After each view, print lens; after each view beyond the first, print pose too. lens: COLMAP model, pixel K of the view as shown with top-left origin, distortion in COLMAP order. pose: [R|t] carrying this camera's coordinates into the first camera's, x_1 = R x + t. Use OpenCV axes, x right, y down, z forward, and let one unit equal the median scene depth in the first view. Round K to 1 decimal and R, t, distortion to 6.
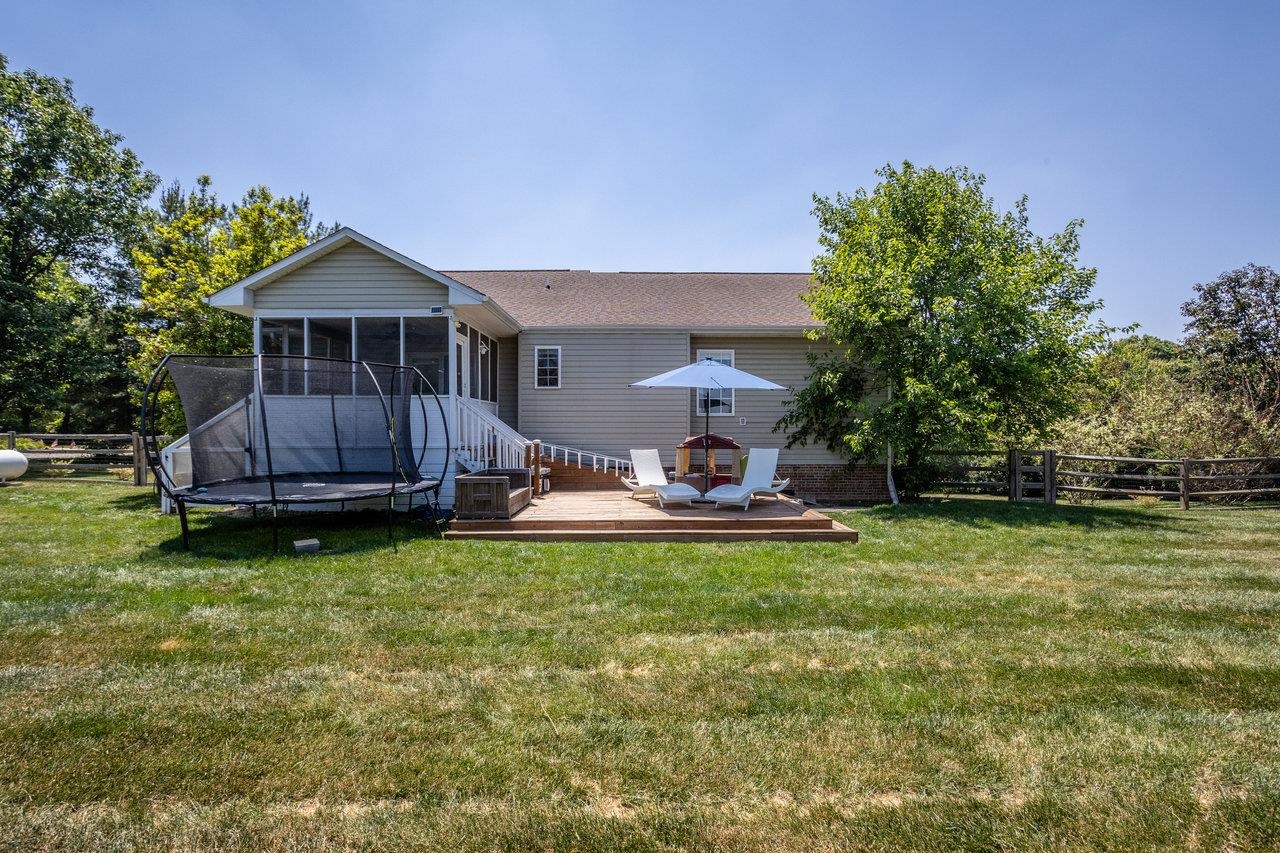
lens RADIAL K [[633.9, 0, 640.0], [0, 633.9, 426.5], [0, 0, 1]] dist [-0.001116, -0.000066]
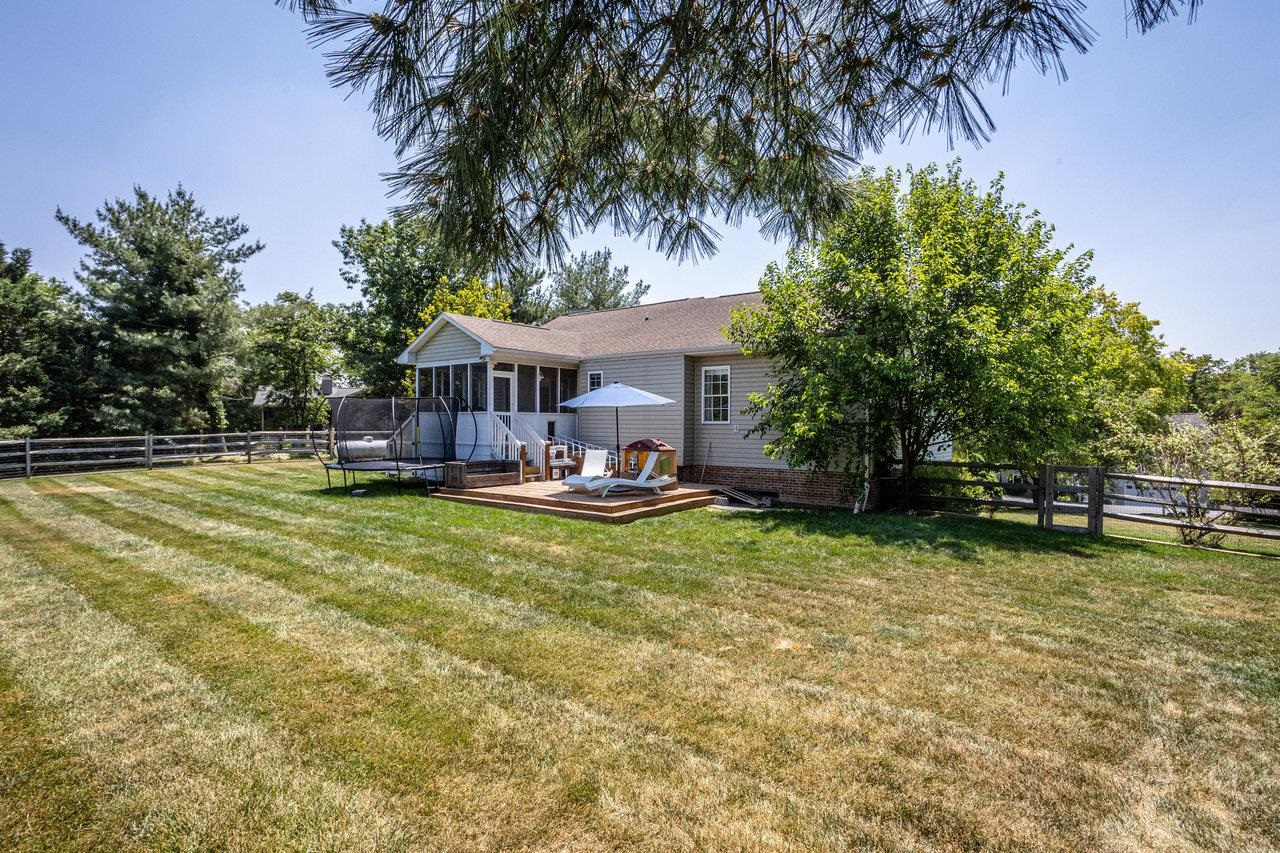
lens RADIAL K [[660.7, 0, 638.3], [0, 660.7, 406.4], [0, 0, 1]] dist [0.032899, 0.000201]
pose [[0.786004, -0.011785, -0.618109, 0.936777], [-0.006061, 0.999623, -0.026767, -0.018246], [0.618191, 0.024785, 0.785637, -0.049217]]
